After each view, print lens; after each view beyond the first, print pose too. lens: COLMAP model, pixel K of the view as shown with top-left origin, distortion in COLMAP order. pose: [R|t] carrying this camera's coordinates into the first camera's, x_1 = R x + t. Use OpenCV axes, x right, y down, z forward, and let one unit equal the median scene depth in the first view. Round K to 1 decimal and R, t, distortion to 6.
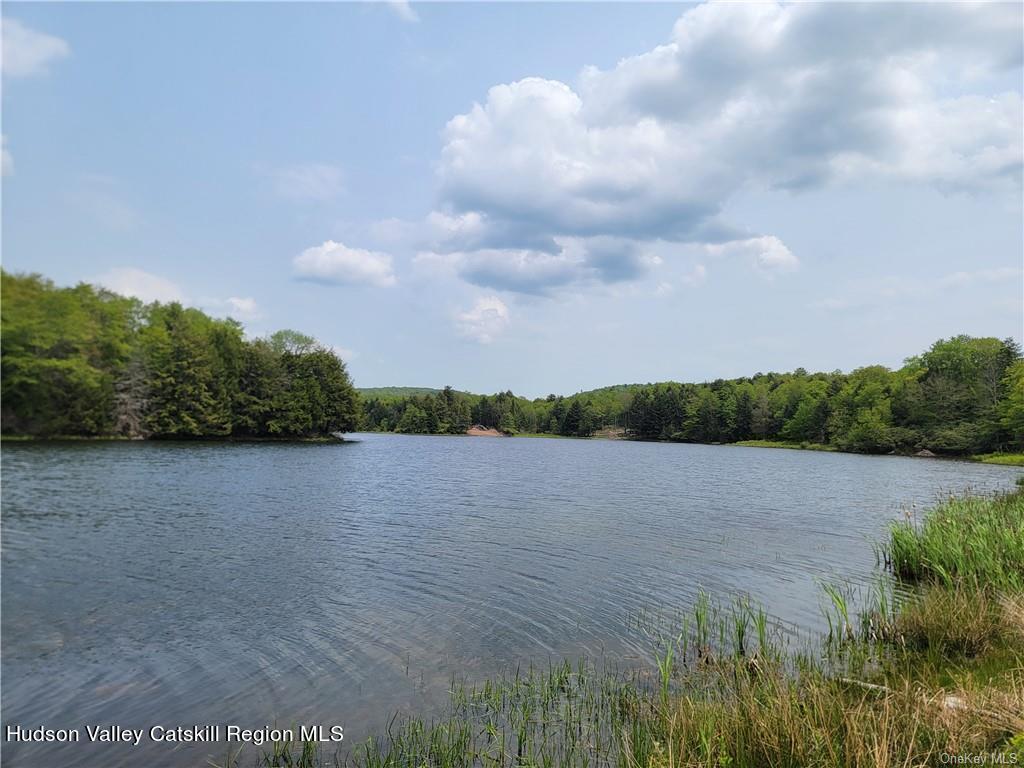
lens RADIAL K [[696.2, 0, 512.0], [0, 696.2, 384.0], [0, 0, 1]] dist [0.003287, 0.001554]
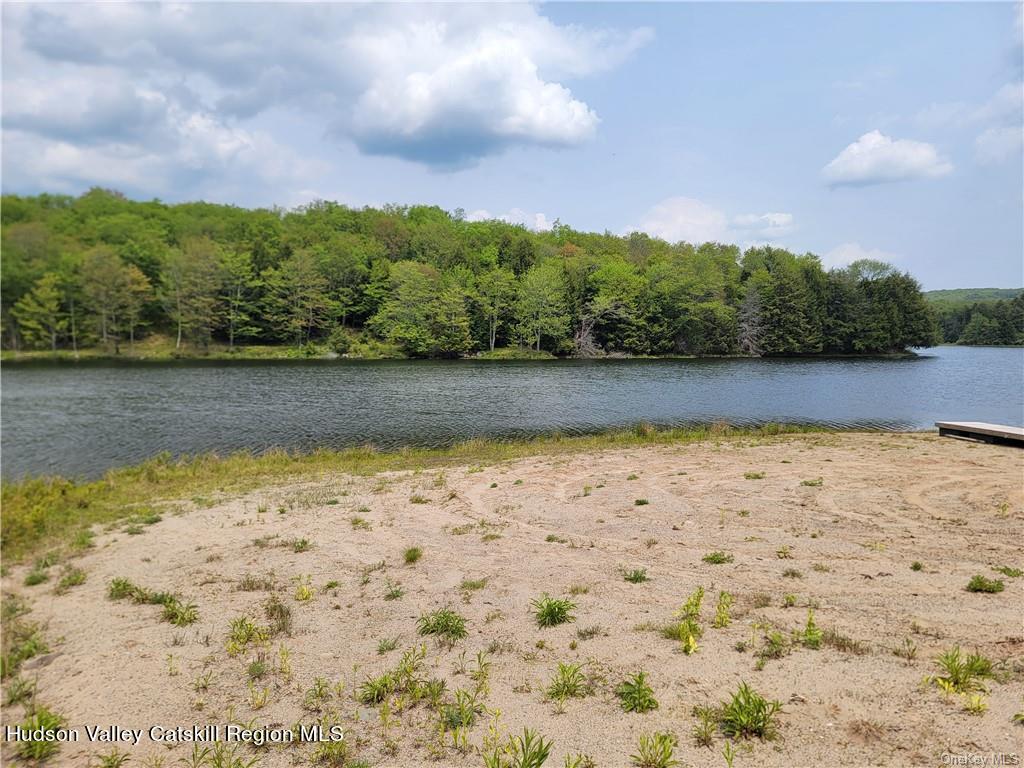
lens RADIAL K [[696.2, 0, 512.0], [0, 696.2, 384.0], [0, 0, 1]] dist [0.003287, 0.001554]
pose [[0.751316, 0.020730, -0.659616, 0.000396], [0.061974, 0.992873, 0.101793, -0.029143], [0.657026, -0.117358, 0.744677, -0.268598]]
